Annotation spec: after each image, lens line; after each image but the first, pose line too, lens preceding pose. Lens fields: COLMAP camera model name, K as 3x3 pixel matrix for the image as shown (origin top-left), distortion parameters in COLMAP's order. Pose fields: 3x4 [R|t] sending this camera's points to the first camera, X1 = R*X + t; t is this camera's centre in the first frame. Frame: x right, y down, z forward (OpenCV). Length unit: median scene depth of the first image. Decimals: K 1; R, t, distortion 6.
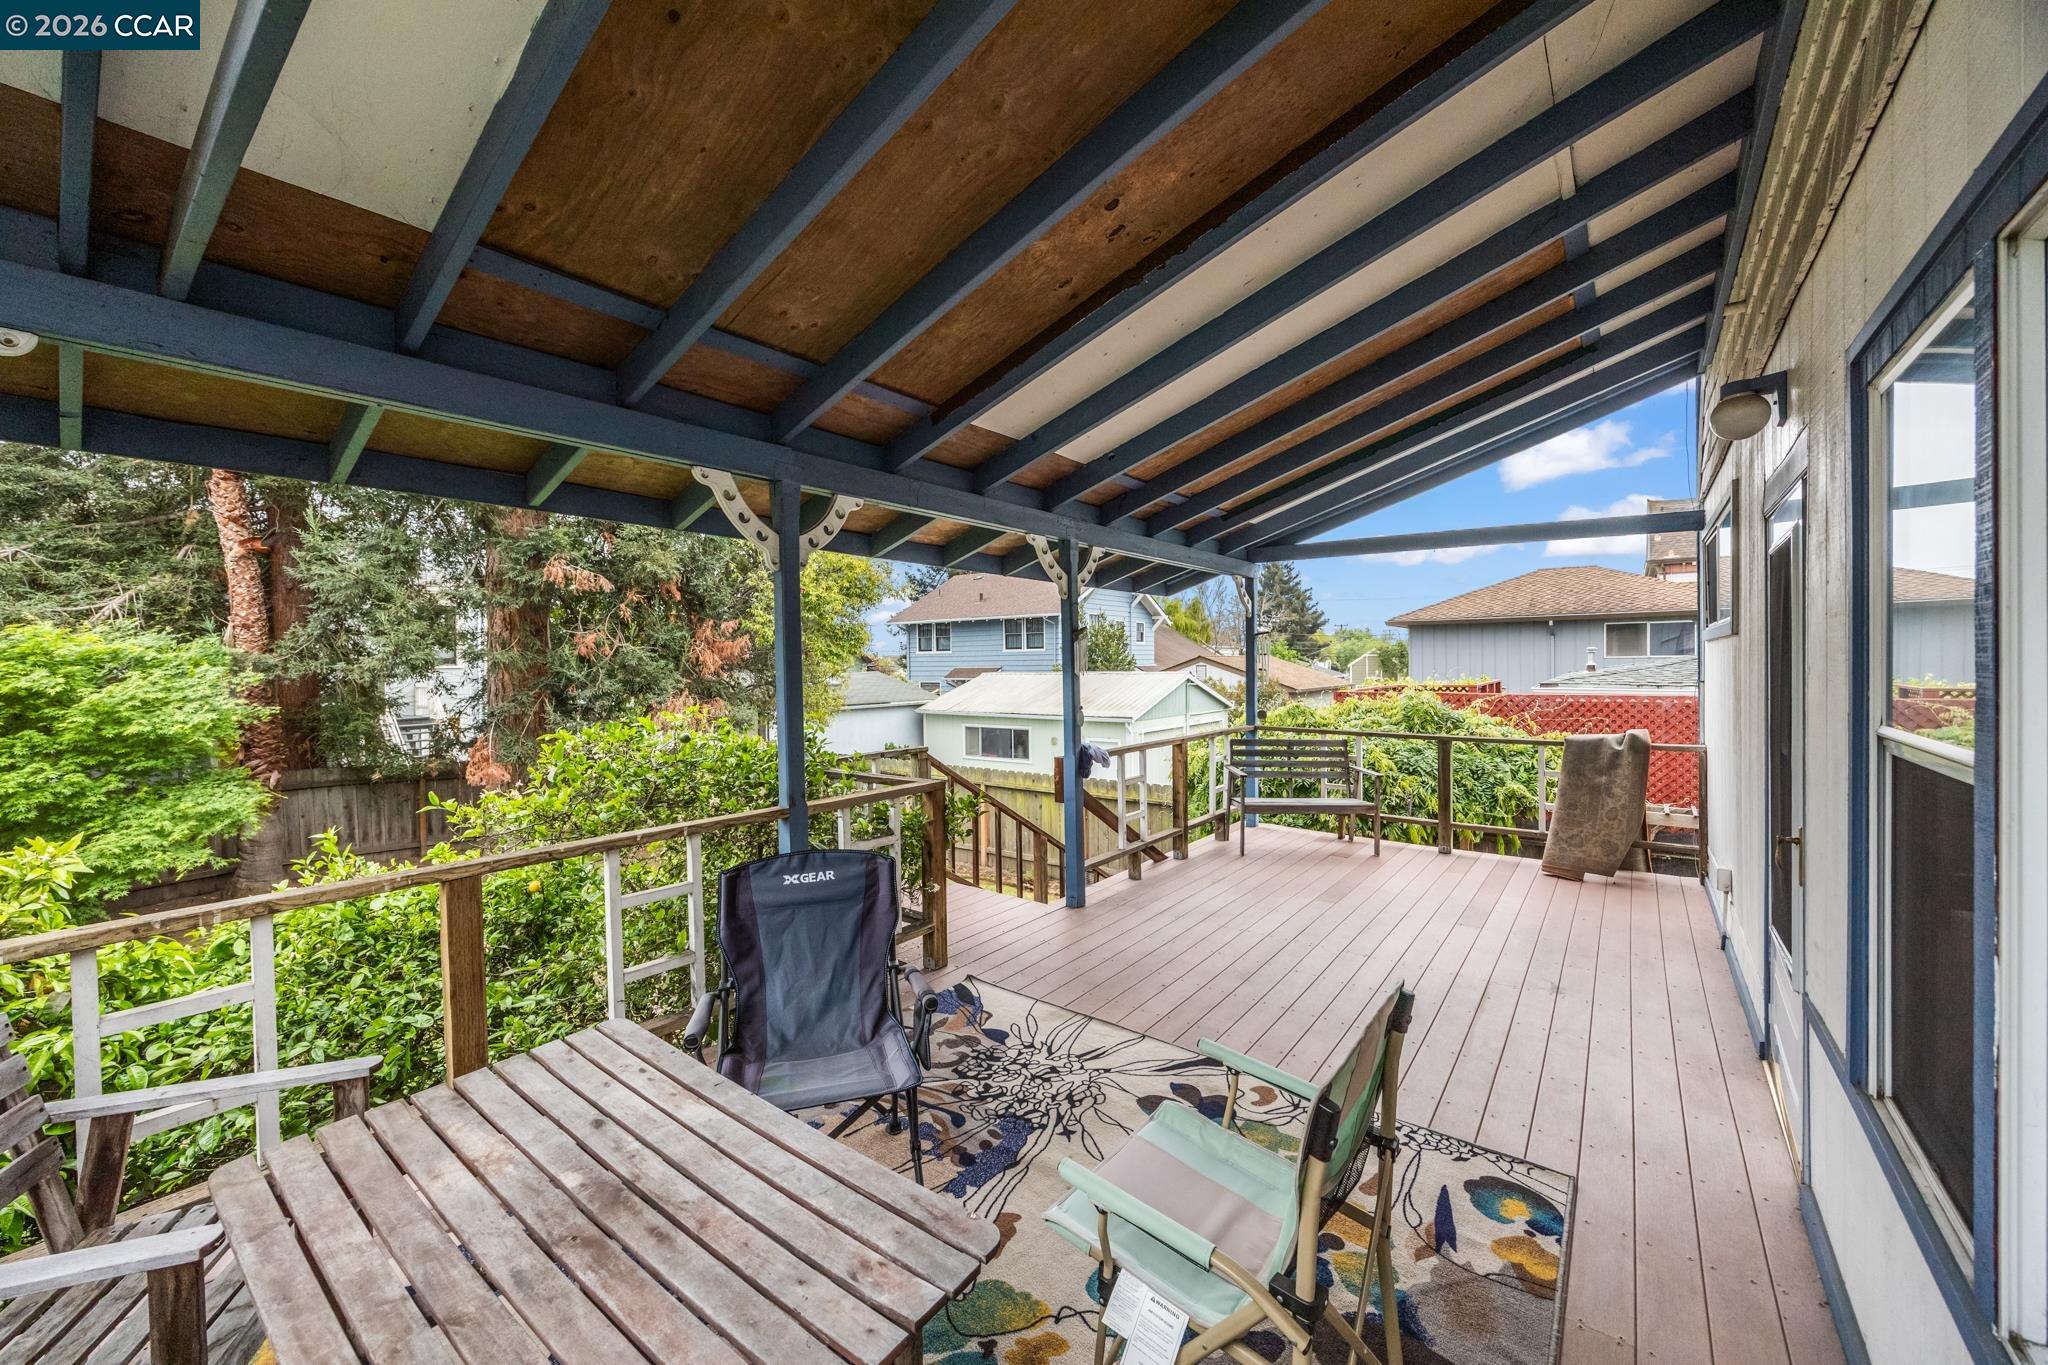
lens RADIAL K [[783.5, 0, 1031.5], [0, 783.5, 677.0], [0, 0, 1]] dist [-0.000473, 0.000017]
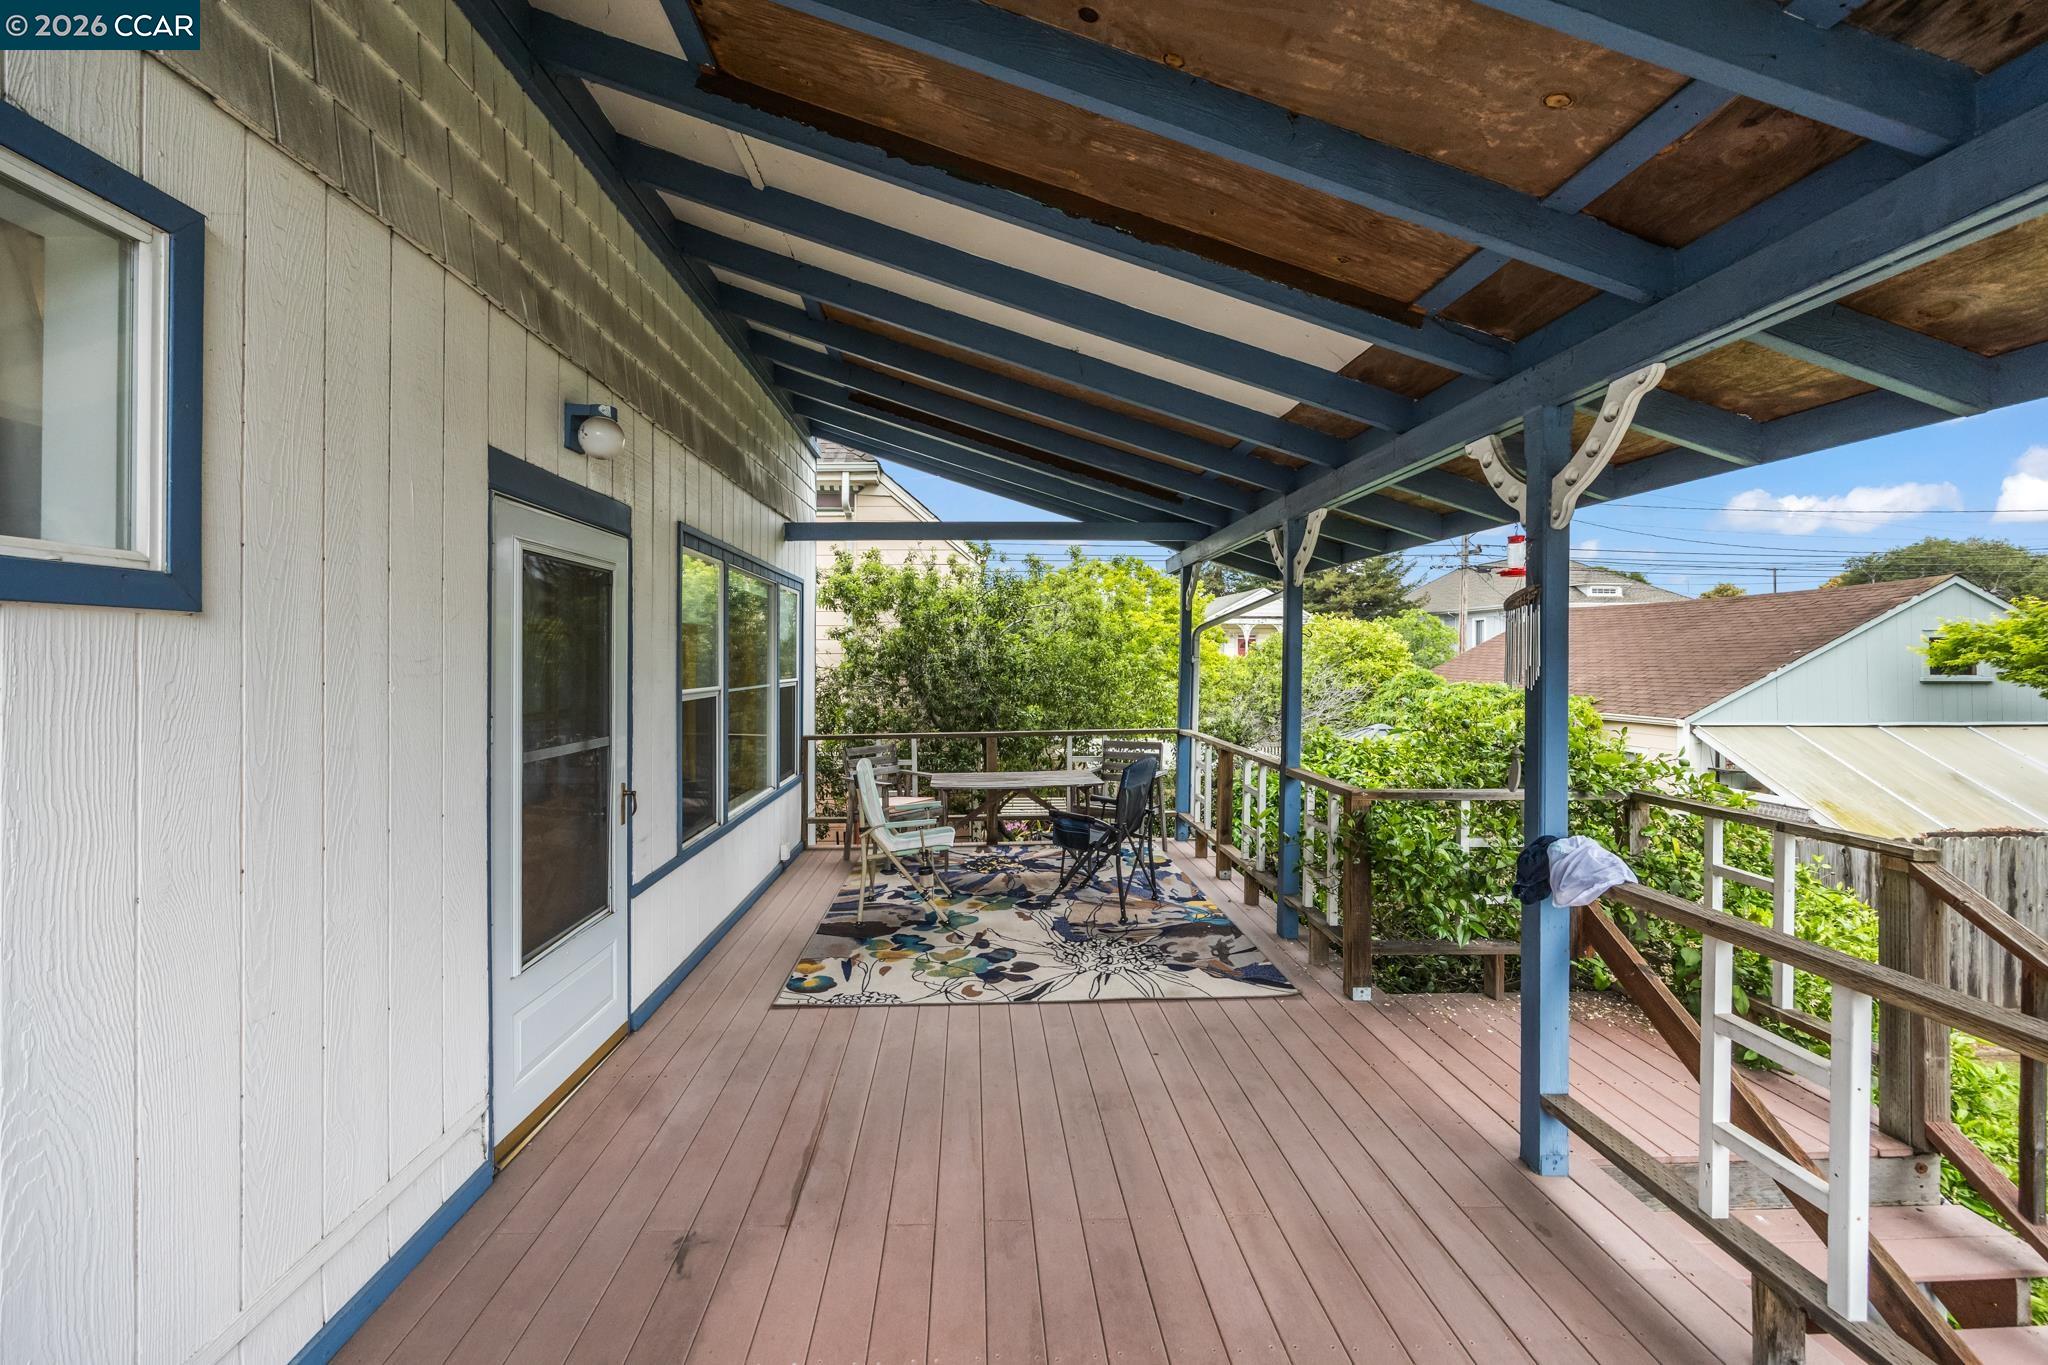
lens RADIAL K [[783.5, 0, 1025.0], [0, 783.5, 664.7], [0, 0, 1]] dist [-0.000473, 0.000017]
pose [[-0.749771, 0.020837, -0.661369, 1.065343], [0.002076, 0.999573, 0.029140, -0.060601], [0.661694, 0.020475, -0.749495, 1.986681]]
